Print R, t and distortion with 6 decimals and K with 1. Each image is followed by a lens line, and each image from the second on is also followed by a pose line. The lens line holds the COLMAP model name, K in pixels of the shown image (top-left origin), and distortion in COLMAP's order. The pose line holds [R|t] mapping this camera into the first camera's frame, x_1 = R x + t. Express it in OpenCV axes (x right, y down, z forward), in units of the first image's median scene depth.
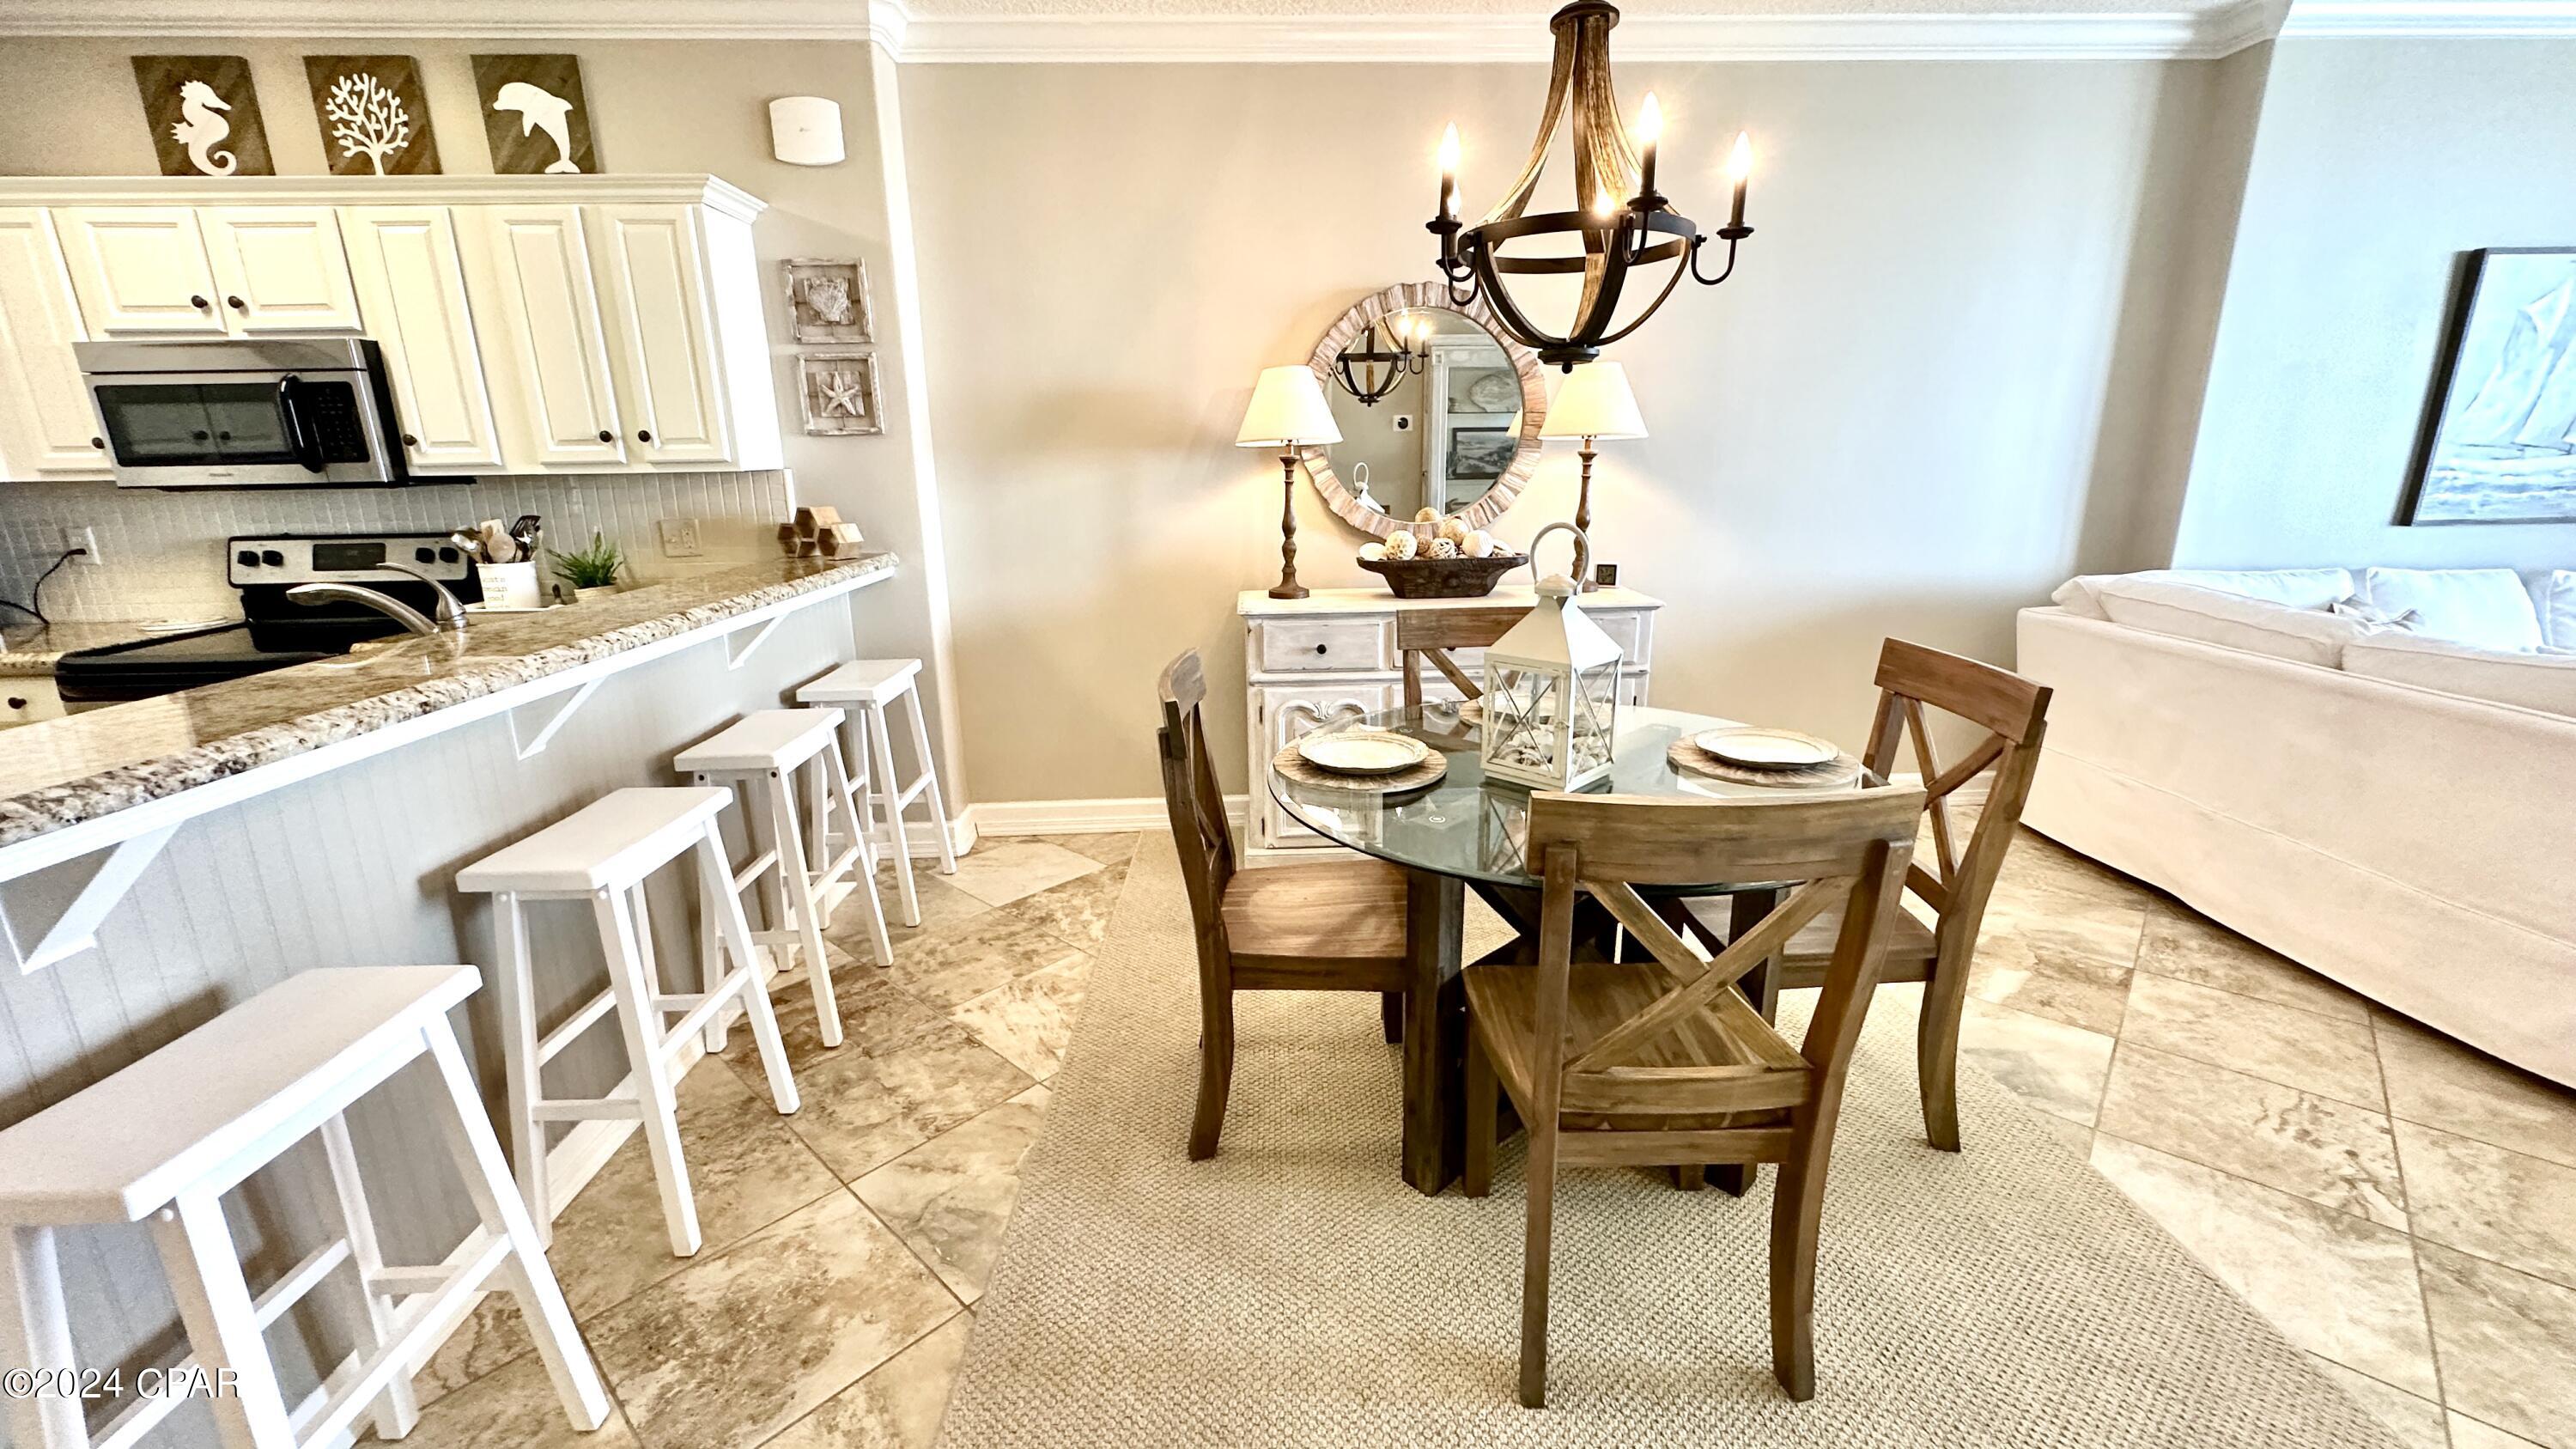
lens RADIAL K [[1024.9, 0, 1290.6], [0, 1024.9, 724.3], [0, 0, 1]] dist [-0.003684, 0.000910]
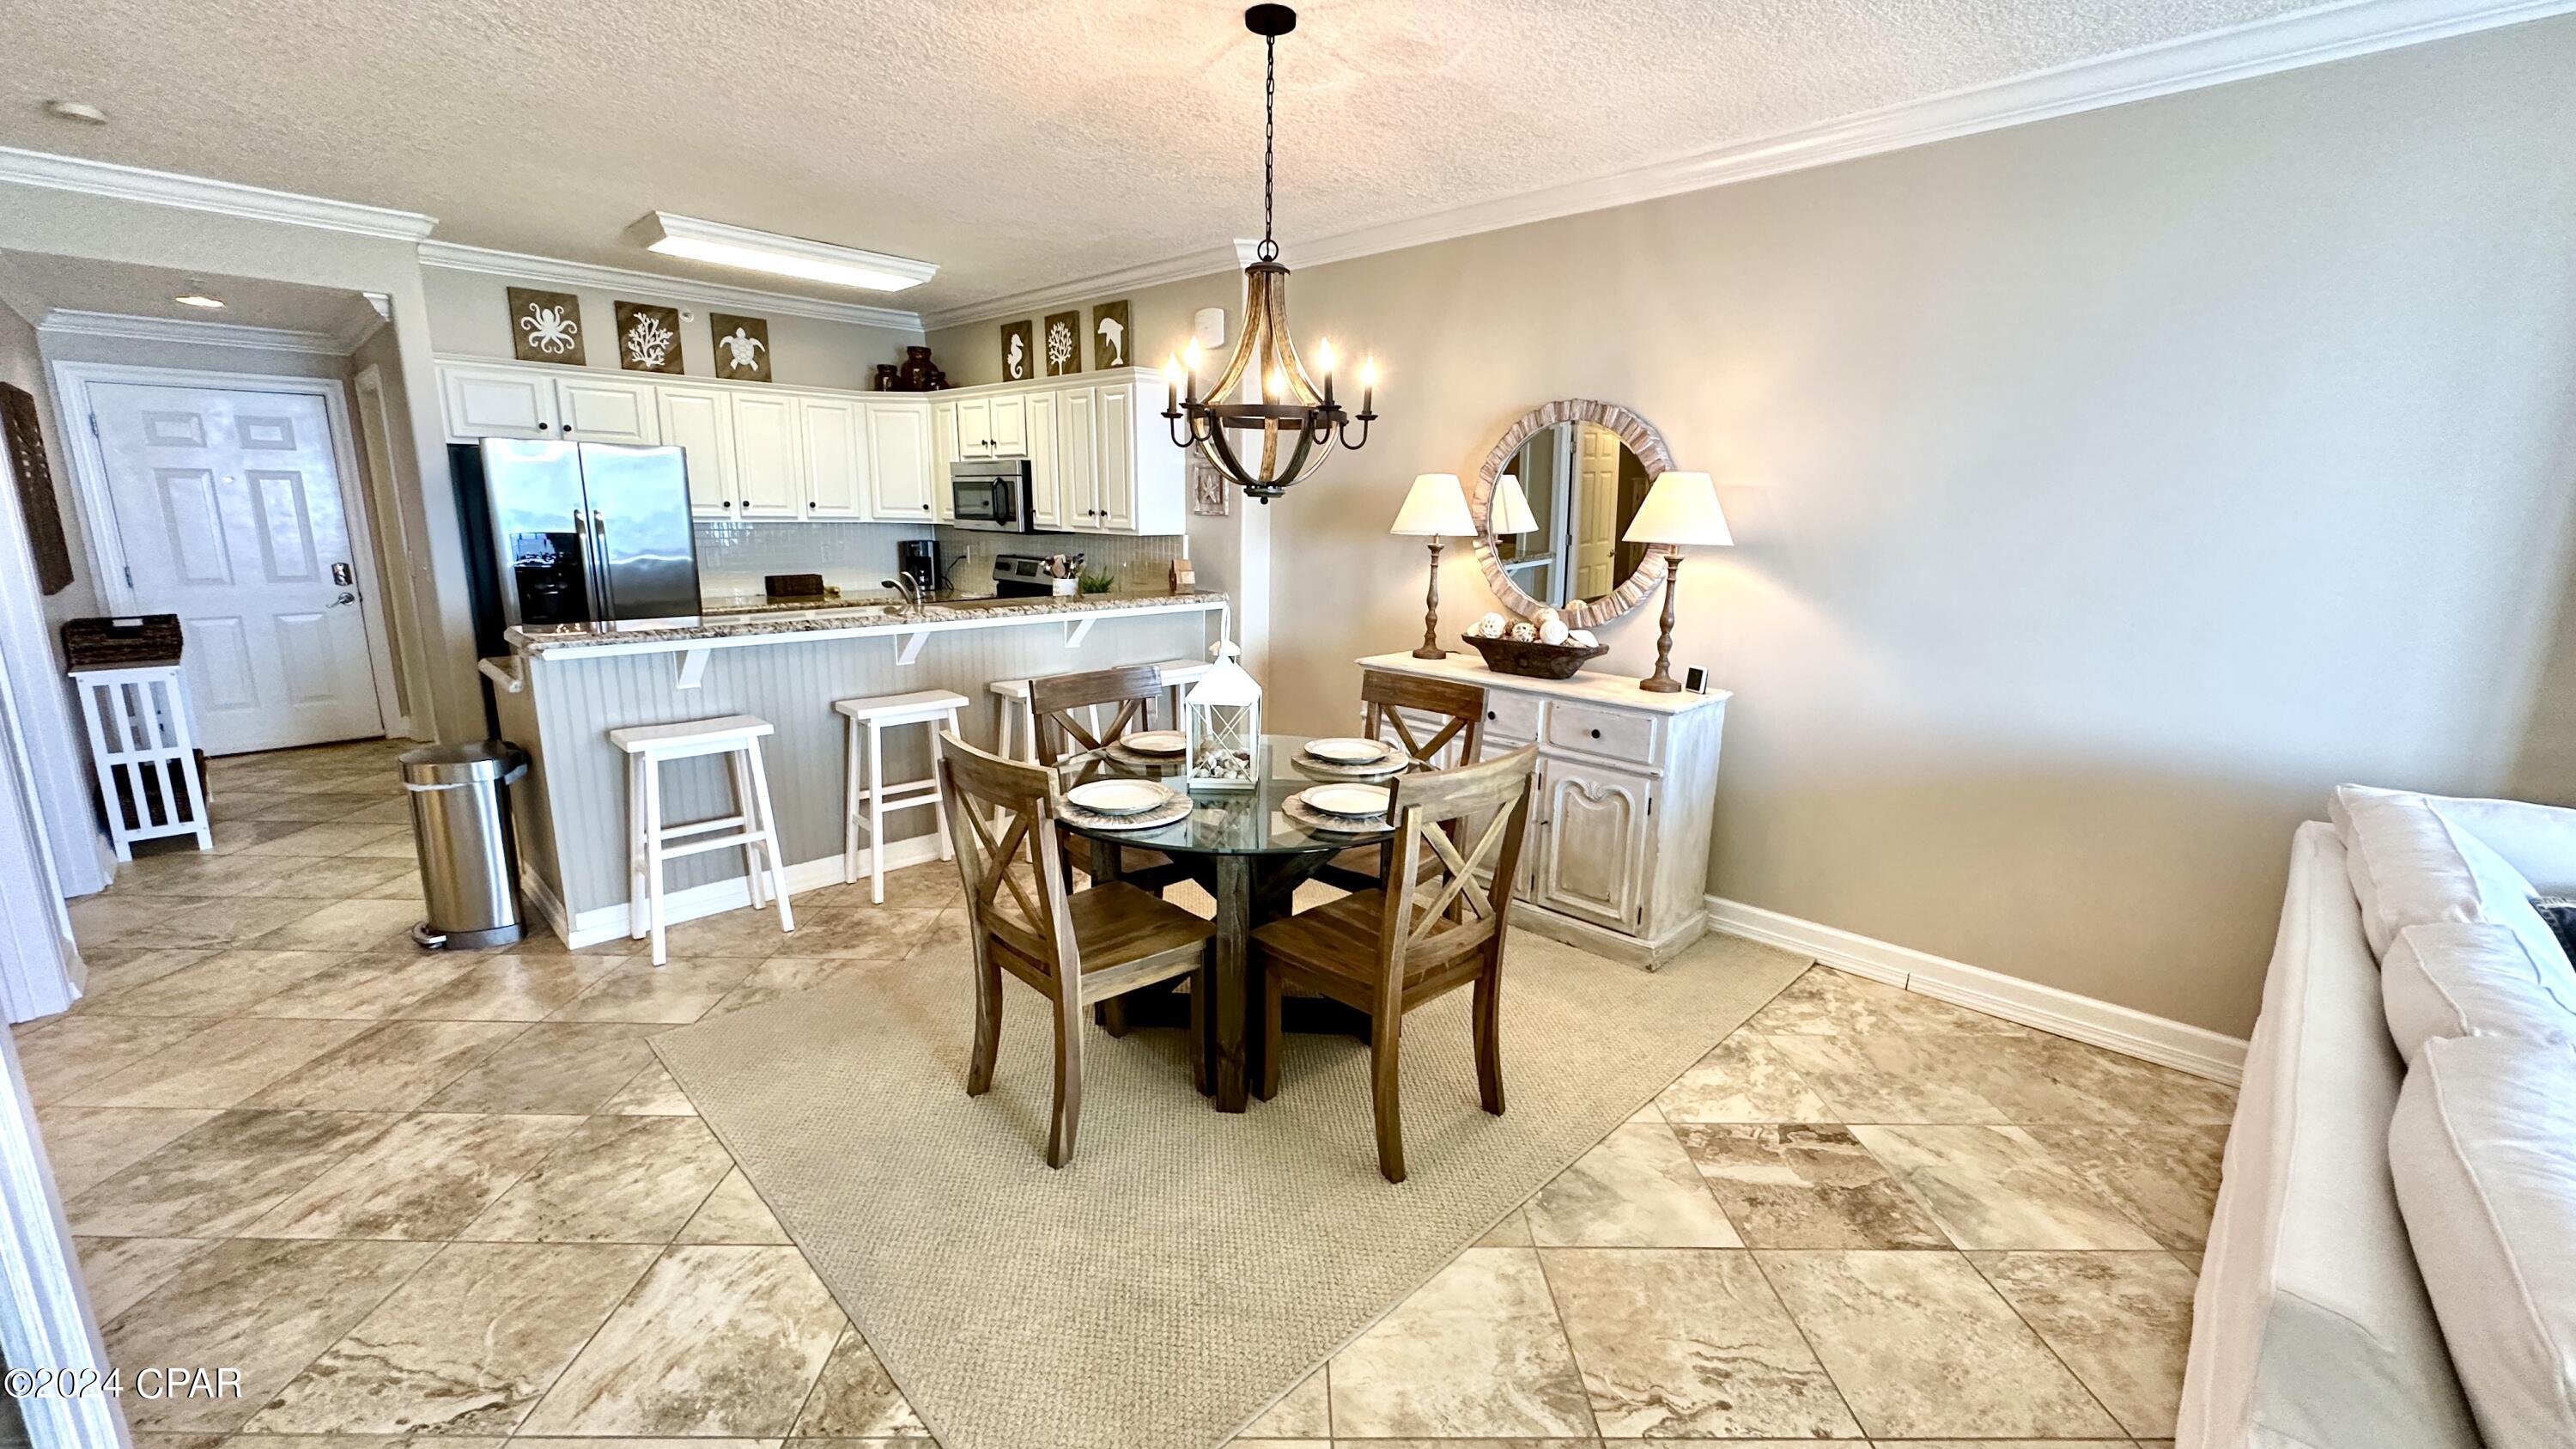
lens RADIAL K [[1024.9, 0, 1292.0], [0, 1024.9, 724.8], [0, 0, 1]] dist [-0.003684, 0.000910]
pose [[0.683829, 0.180428, -0.706982, 0.870093], [-0.214032, 0.975921, 0.042040, -0.070432], [0.697544, 0.122569, 0.705981, 0.035223]]
